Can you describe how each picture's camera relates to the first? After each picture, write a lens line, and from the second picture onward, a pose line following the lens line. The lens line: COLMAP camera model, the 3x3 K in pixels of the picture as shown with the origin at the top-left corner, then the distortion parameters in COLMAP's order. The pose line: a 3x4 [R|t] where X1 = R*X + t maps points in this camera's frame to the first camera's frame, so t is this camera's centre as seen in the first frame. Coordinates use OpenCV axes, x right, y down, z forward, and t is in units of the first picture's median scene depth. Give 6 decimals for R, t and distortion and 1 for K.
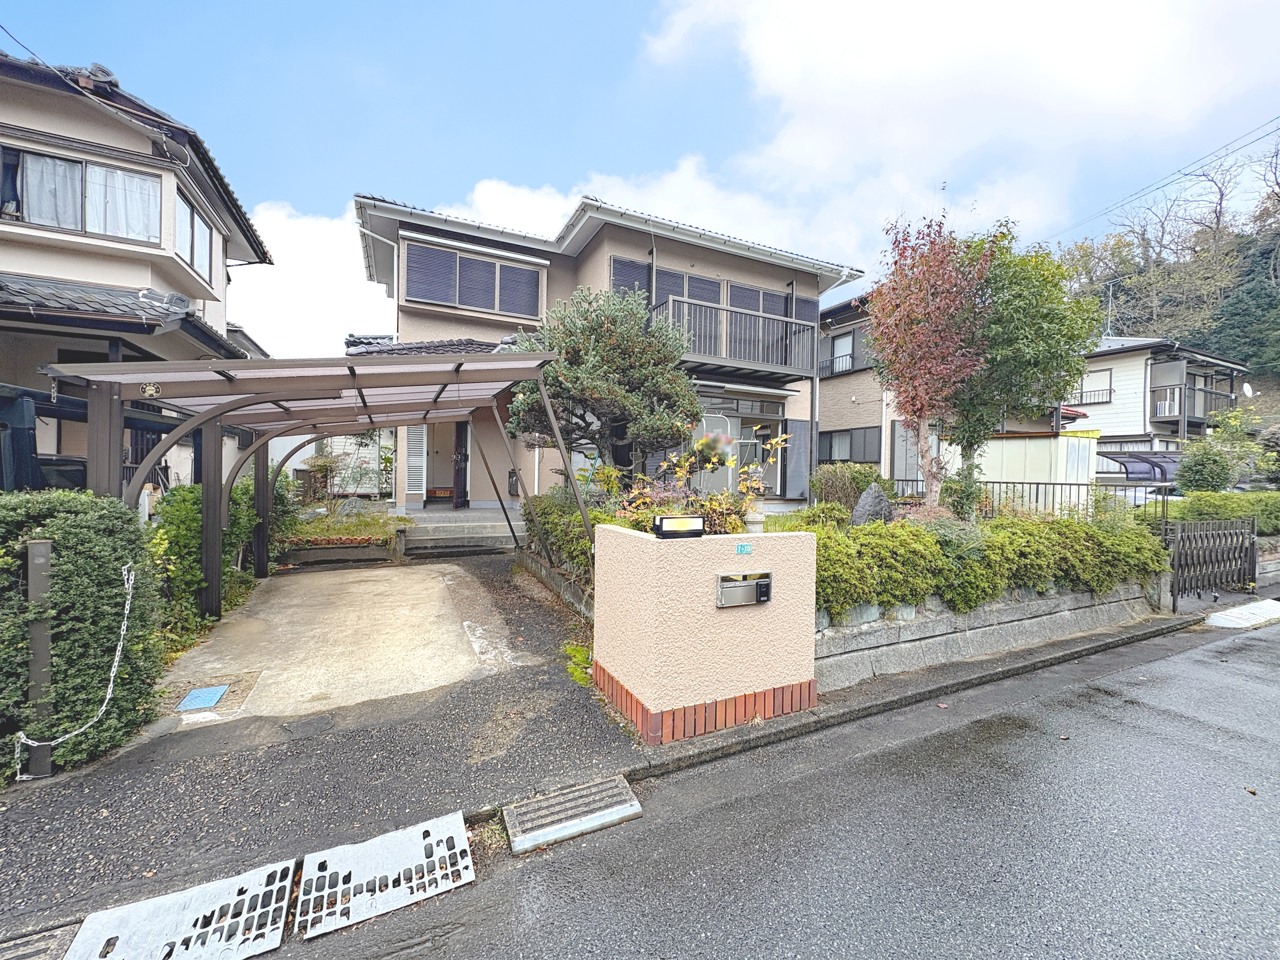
lens RADIAL K [[503.9, 0, 640.3], [0, 503.9, 477.2], [0, 0, 1]] dist [0.000036, -0.000453]
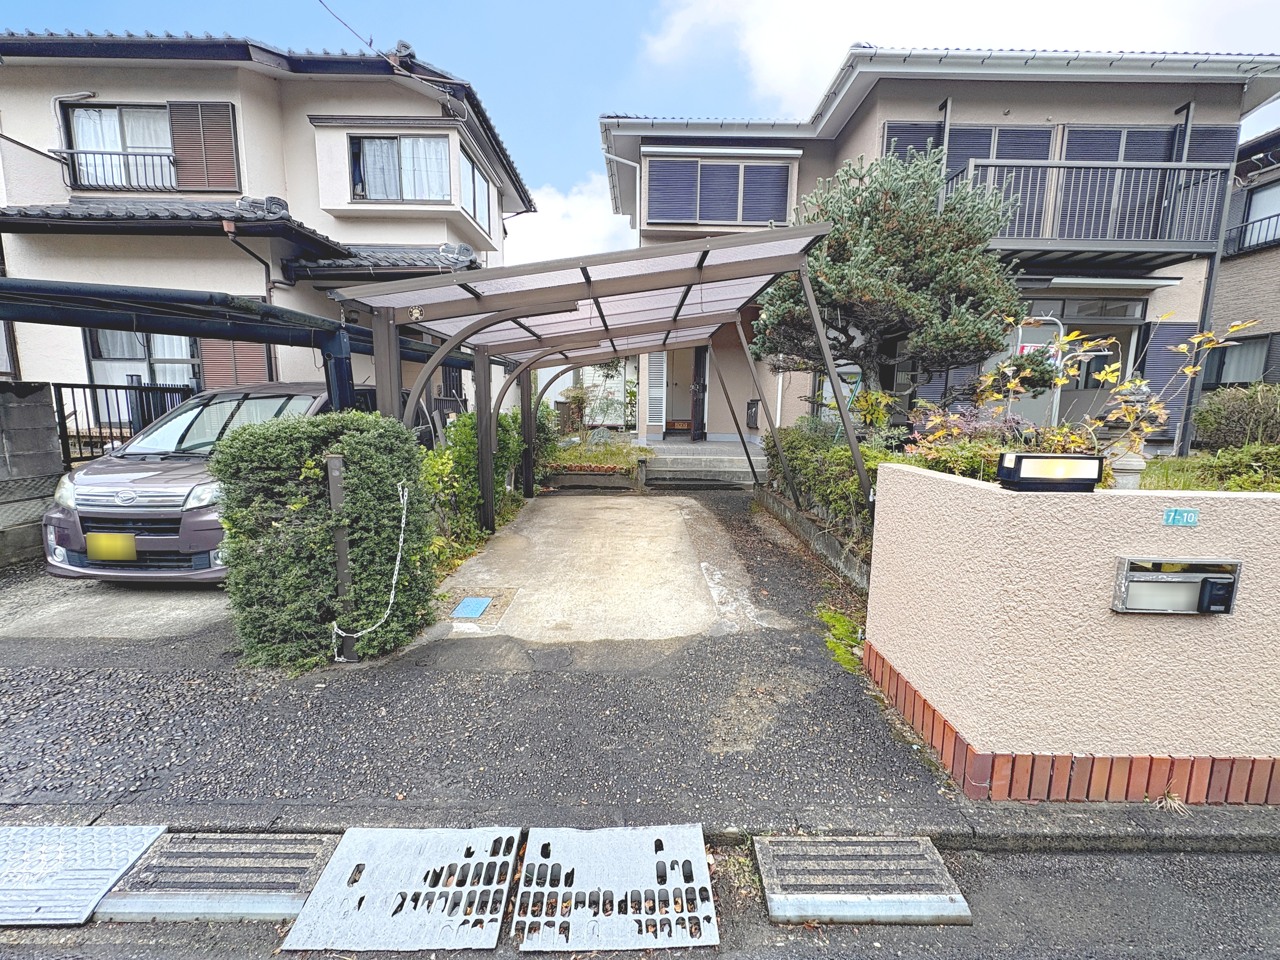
lens RADIAL K [[503.9, 0, 642.1], [0, 503.9, 477.4], [0, 0, 1]] dist [0.000036, -0.000453]
pose [[0.900765, 0.056173, -0.430659, -0.076023], [-0.001062, 0.991882, 0.127154, 0.020927], [0.434305, -0.114079, 0.893513, 0.188396]]
